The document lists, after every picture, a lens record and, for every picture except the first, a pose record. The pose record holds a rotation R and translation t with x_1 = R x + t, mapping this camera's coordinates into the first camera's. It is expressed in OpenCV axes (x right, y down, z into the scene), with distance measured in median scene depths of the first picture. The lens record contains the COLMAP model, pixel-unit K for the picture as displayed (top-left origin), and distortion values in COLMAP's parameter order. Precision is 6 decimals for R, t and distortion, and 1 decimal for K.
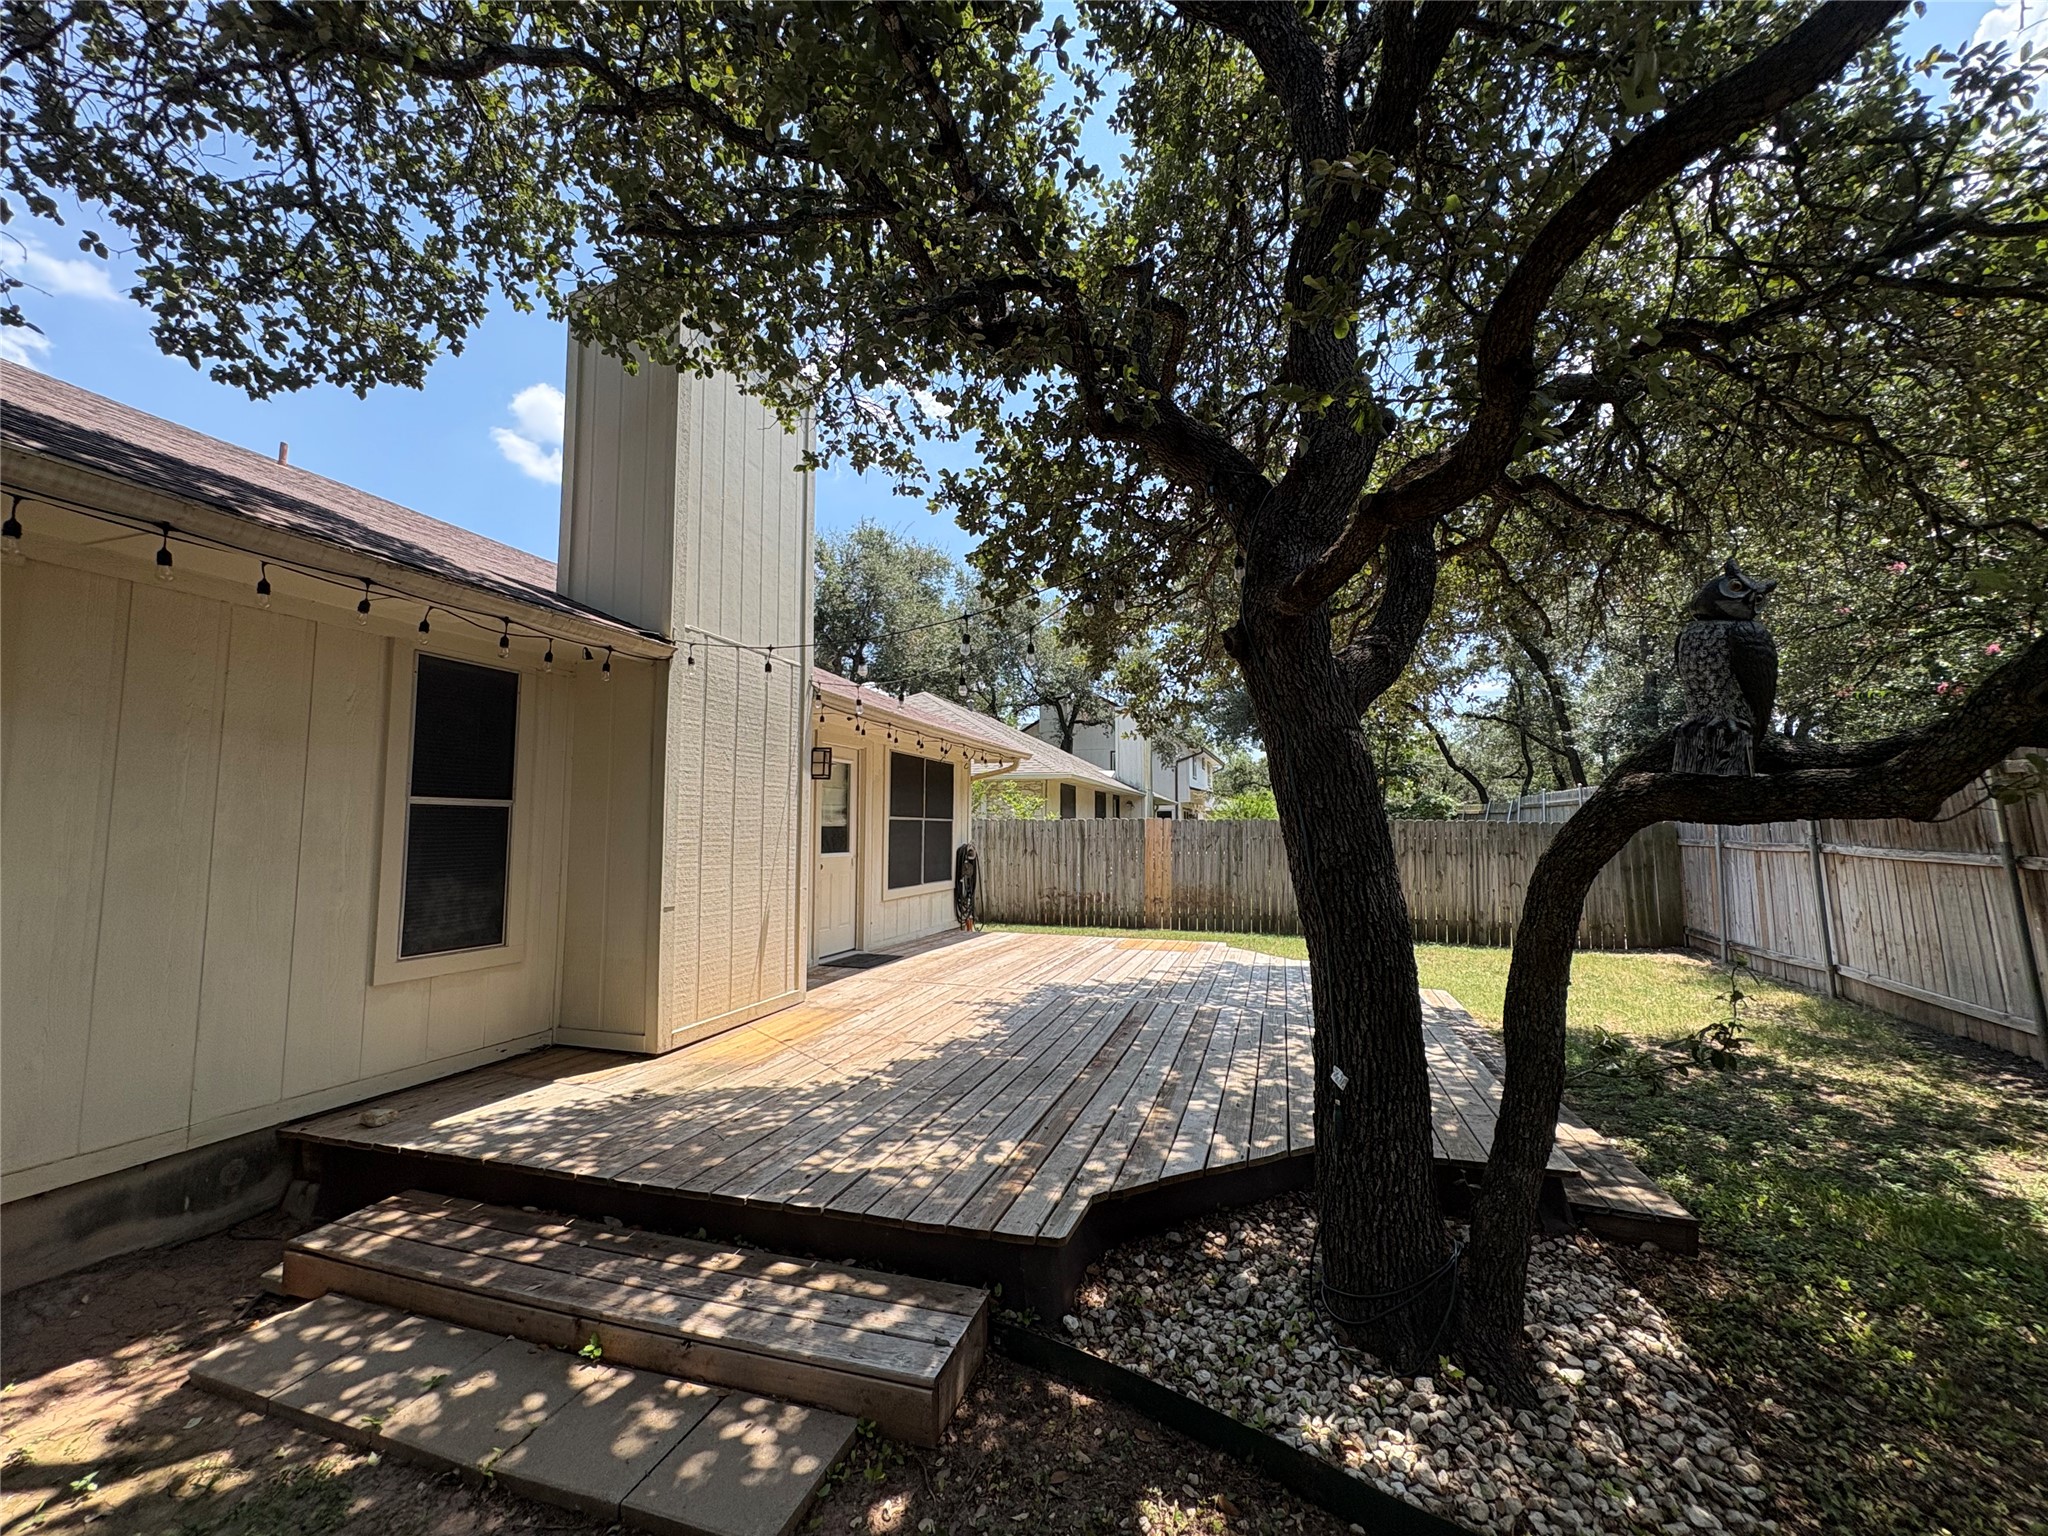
lens RADIAL K [[818.3, 0, 1027.4], [0, 818.3, 766.5], [0, 0, 1]] dist [0.001299, -0.000005]
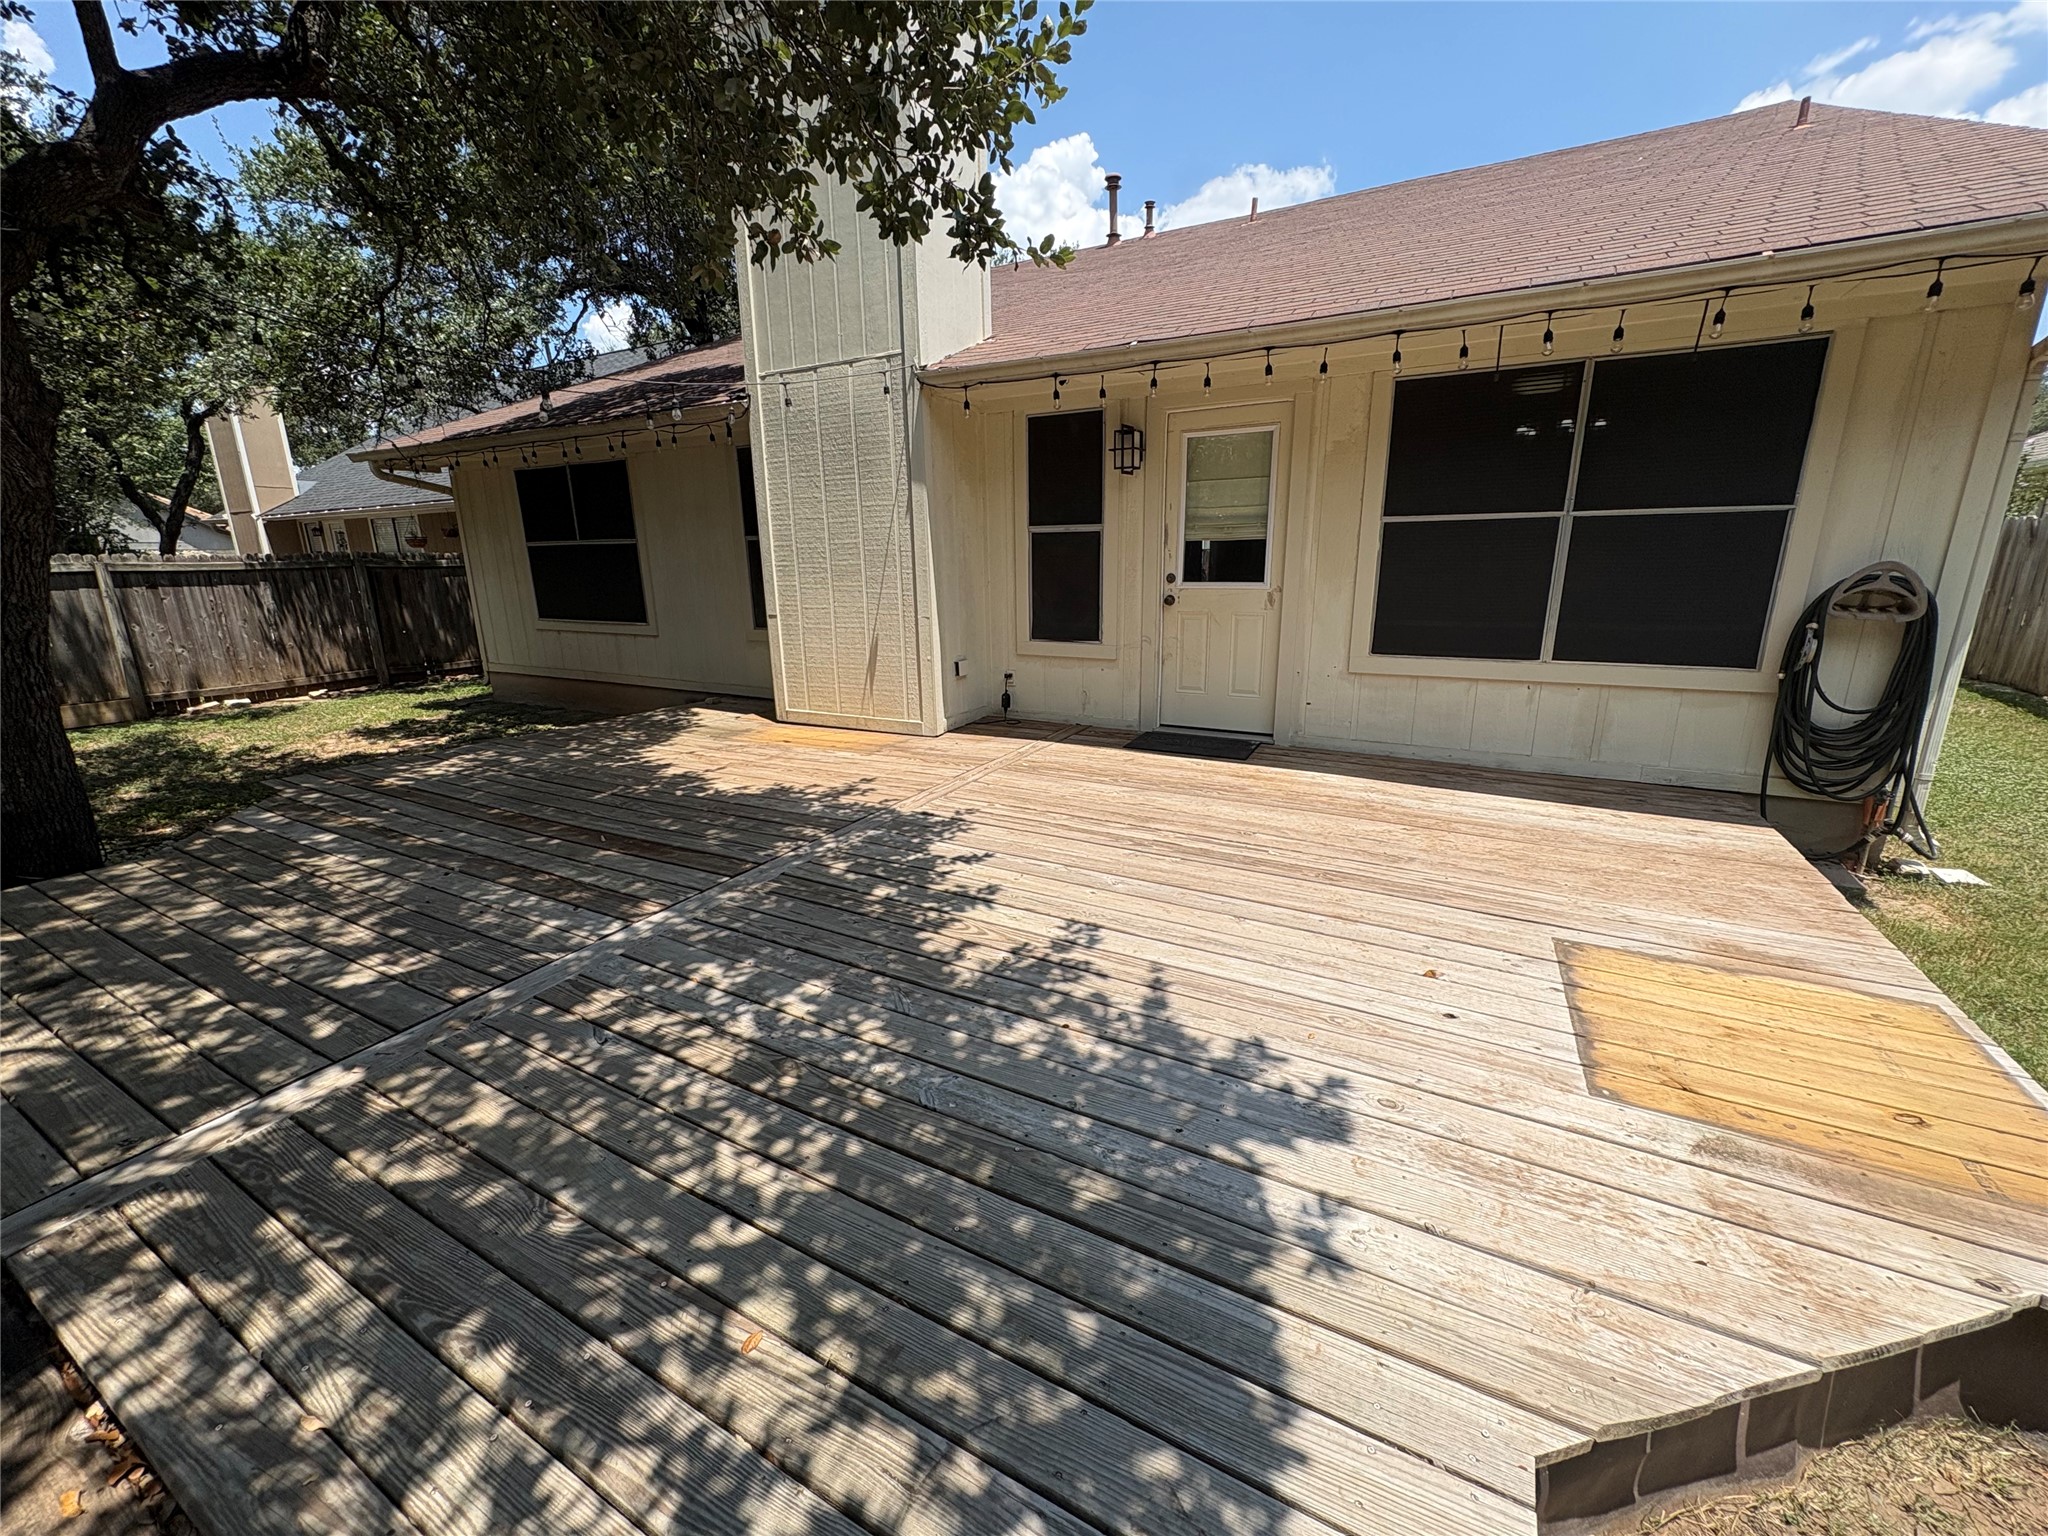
lens RADIAL K [[818.3, 0, 1030.0], [0, 818.3, 767.5], [0, 0, 1]] dist [0.001299, -0.000005]
pose [[-0.197094, 0.246515, -0.948886, 0.900553], [0.090076, 0.968330, 0.232857, 0.160751], [0.976238, -0.039577, -0.213057, 1.913881]]
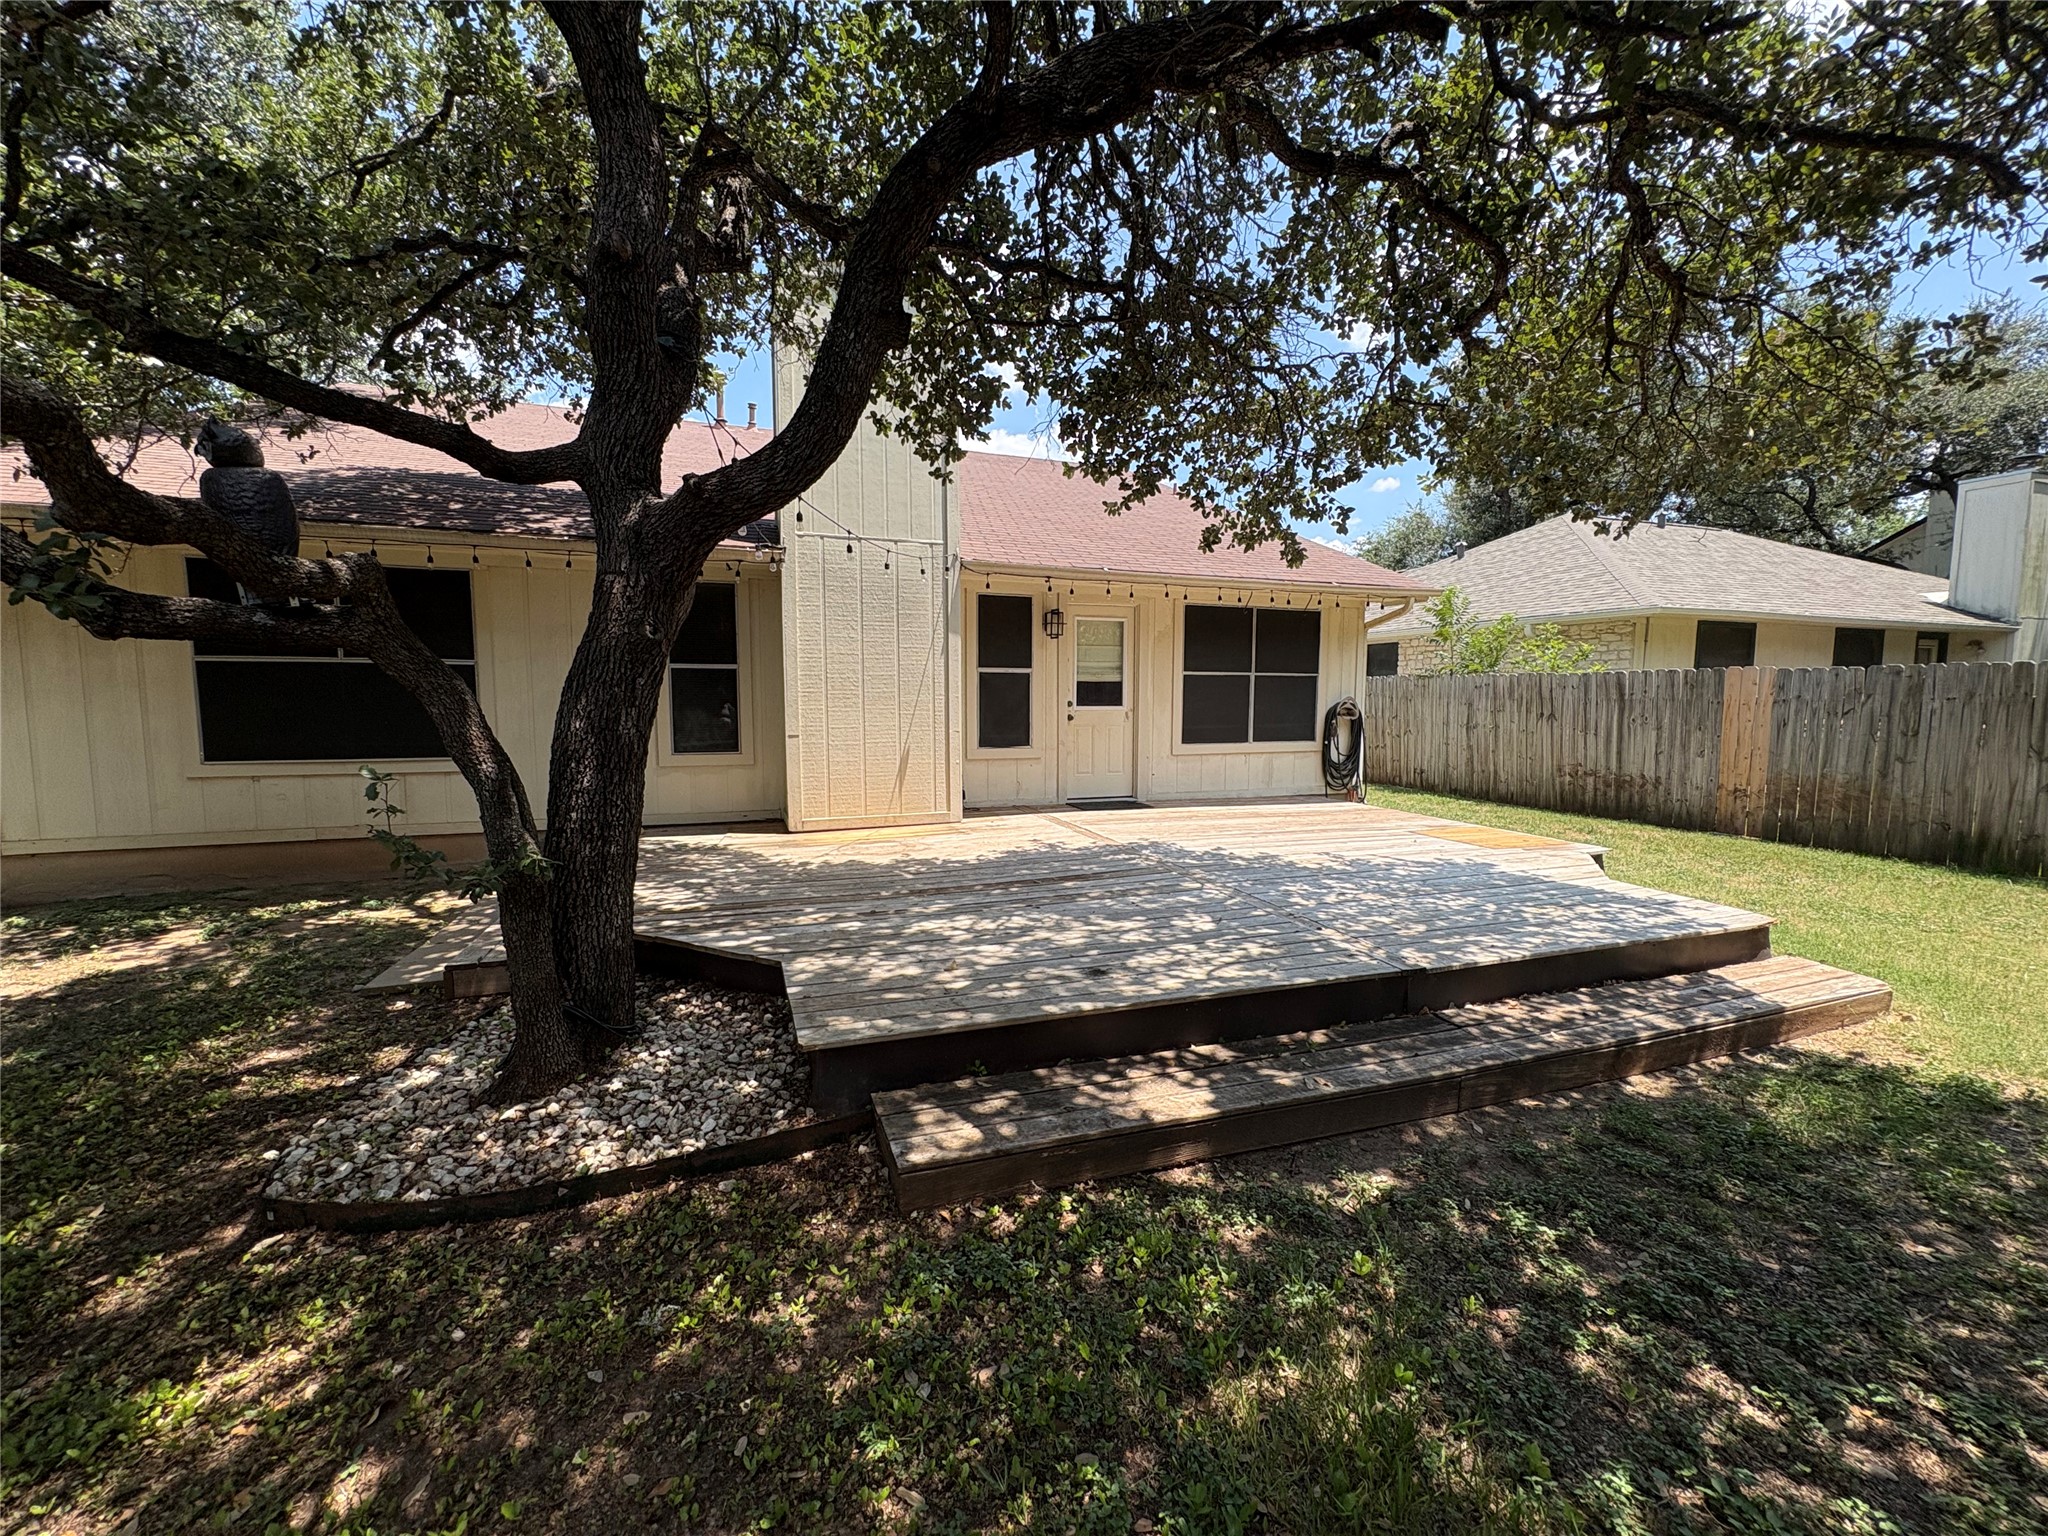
lens RADIAL K [[818.3, 0, 1024.9], [0, 818.3, 766.3], [0, 0, 1]] dist [0.001299, -0.000005]
pose [[0.604599, 0.068502, -0.793579, 1.113769], [0.061261, 0.989345, 0.132073, 0.068183], [0.794170, -0.128466, 0.593961, 0.521508]]
